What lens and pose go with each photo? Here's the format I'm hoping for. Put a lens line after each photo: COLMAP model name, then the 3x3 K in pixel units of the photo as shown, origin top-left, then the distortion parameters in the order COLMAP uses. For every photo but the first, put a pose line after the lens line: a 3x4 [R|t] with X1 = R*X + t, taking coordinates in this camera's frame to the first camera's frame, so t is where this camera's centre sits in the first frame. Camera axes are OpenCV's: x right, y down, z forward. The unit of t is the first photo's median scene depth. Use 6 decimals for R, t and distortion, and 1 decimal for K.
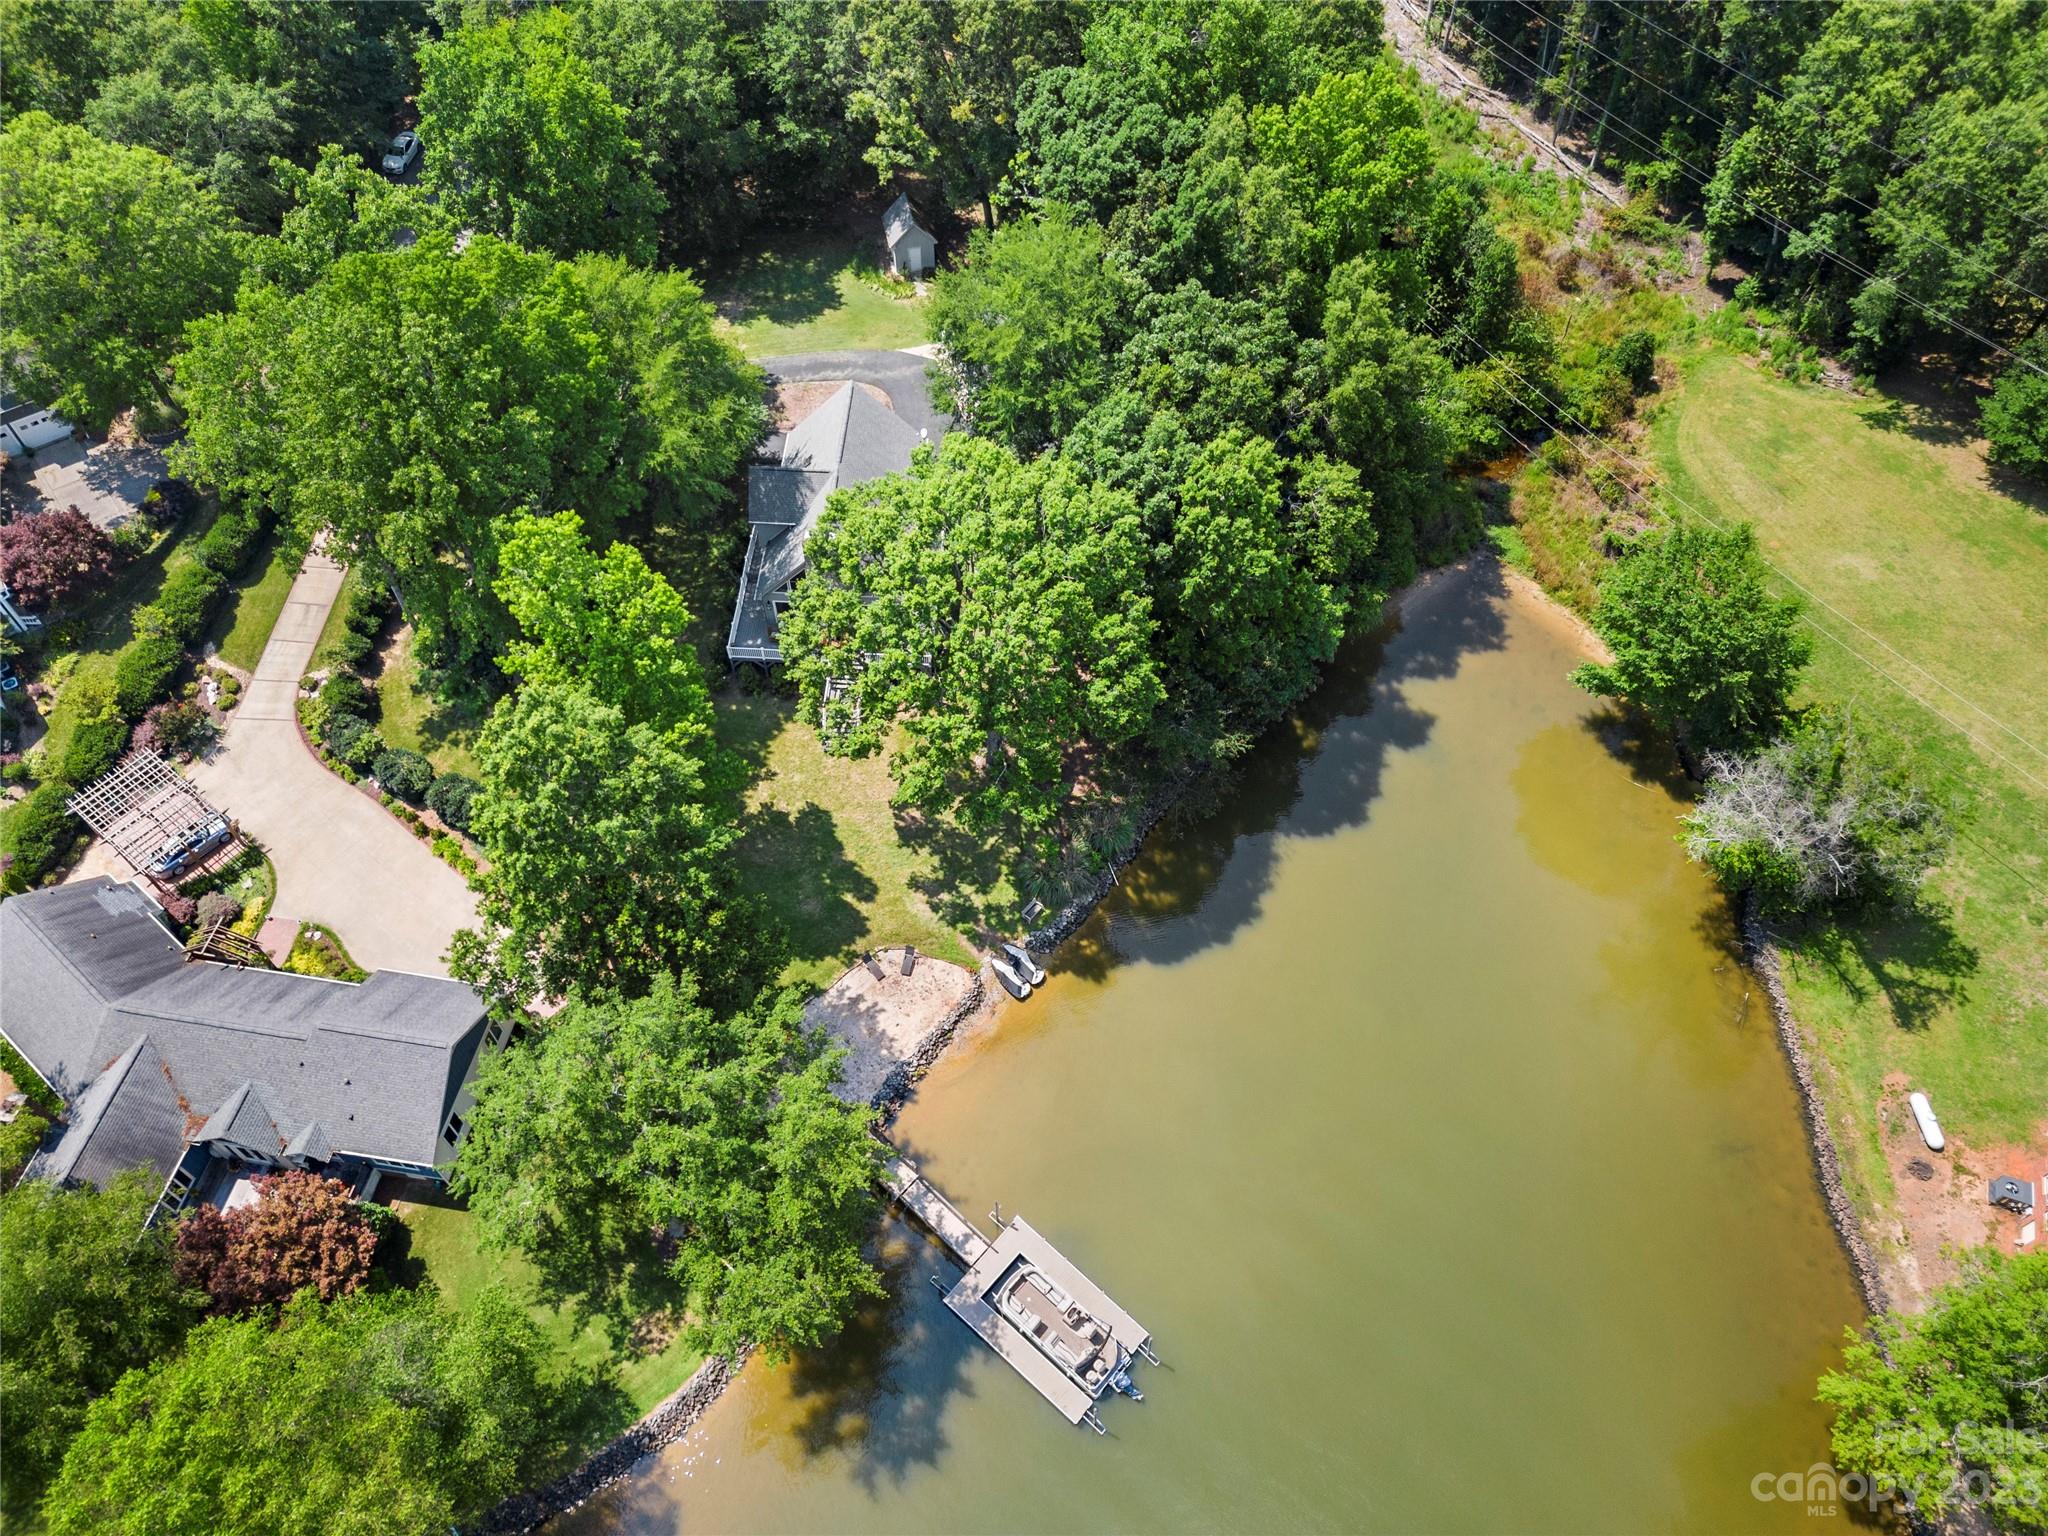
lens RADIAL K [[1437.5, 0, 1019.8], [0, 1437.5, 766.8], [0, 0, 1]] dist [0.009244, -0.011667]
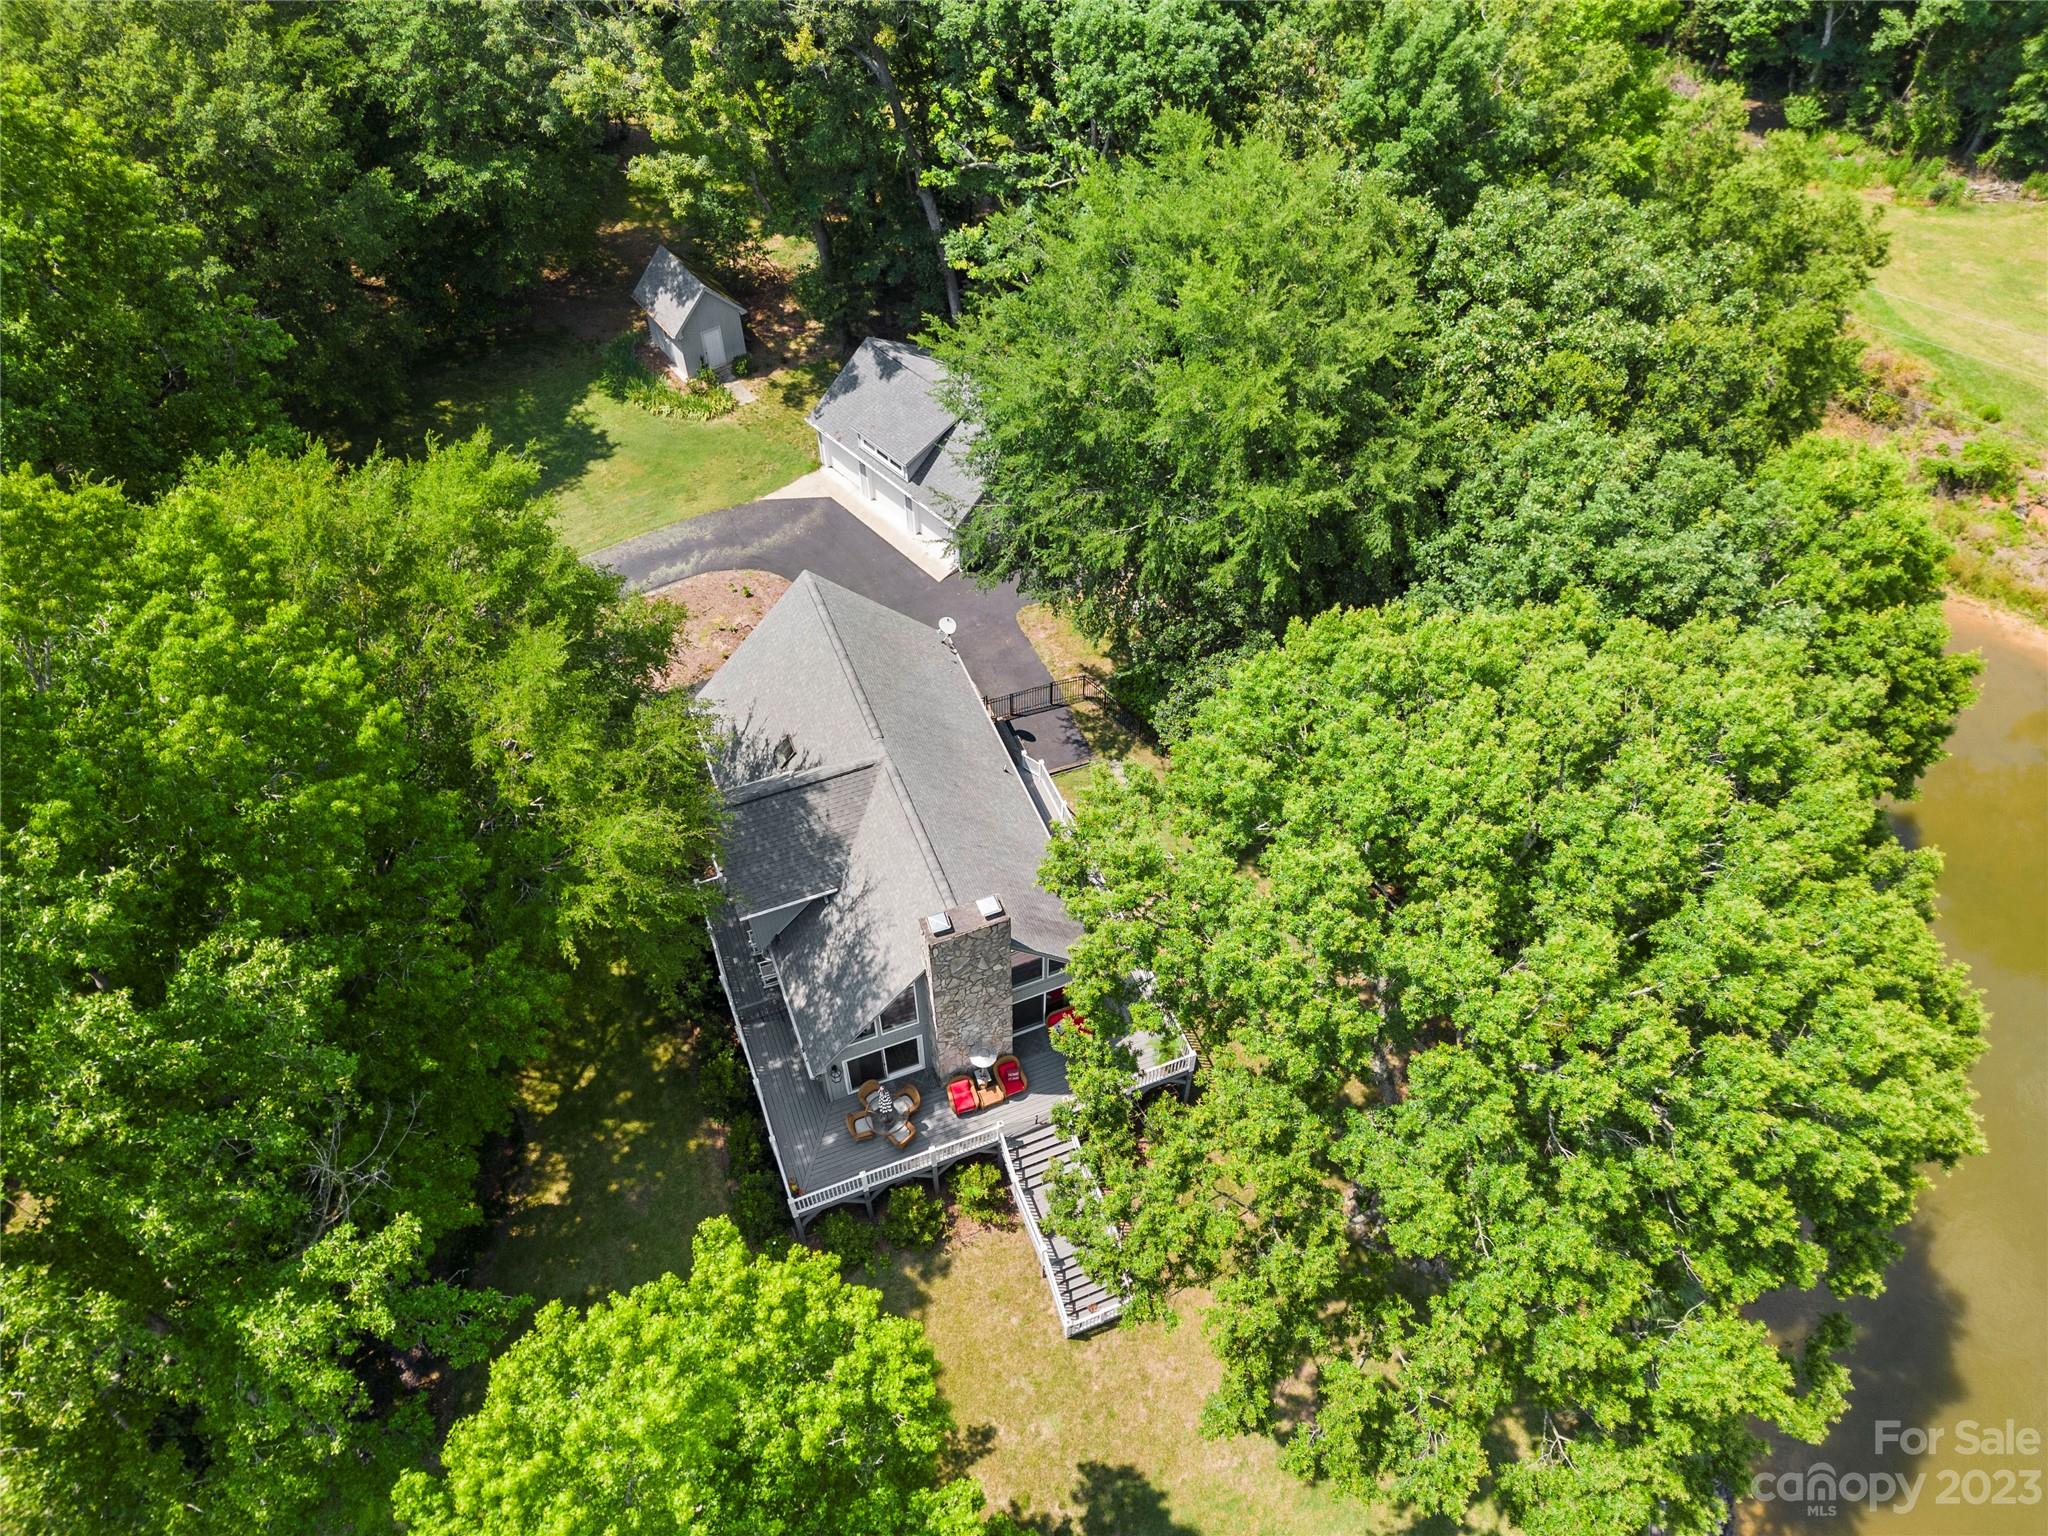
lens RADIAL K [[1437.5, 0, 1030.4], [0, 1437.5, 773.0], [0, 0, 1]] dist [0.009244, -0.011667]
pose [[0.911813, -0.321541, 0.255360, -0.180107], [0.332575, 0.943077, -0.000031, -0.161195], [-0.240814, 0.084955, 0.966846, 0.458296]]
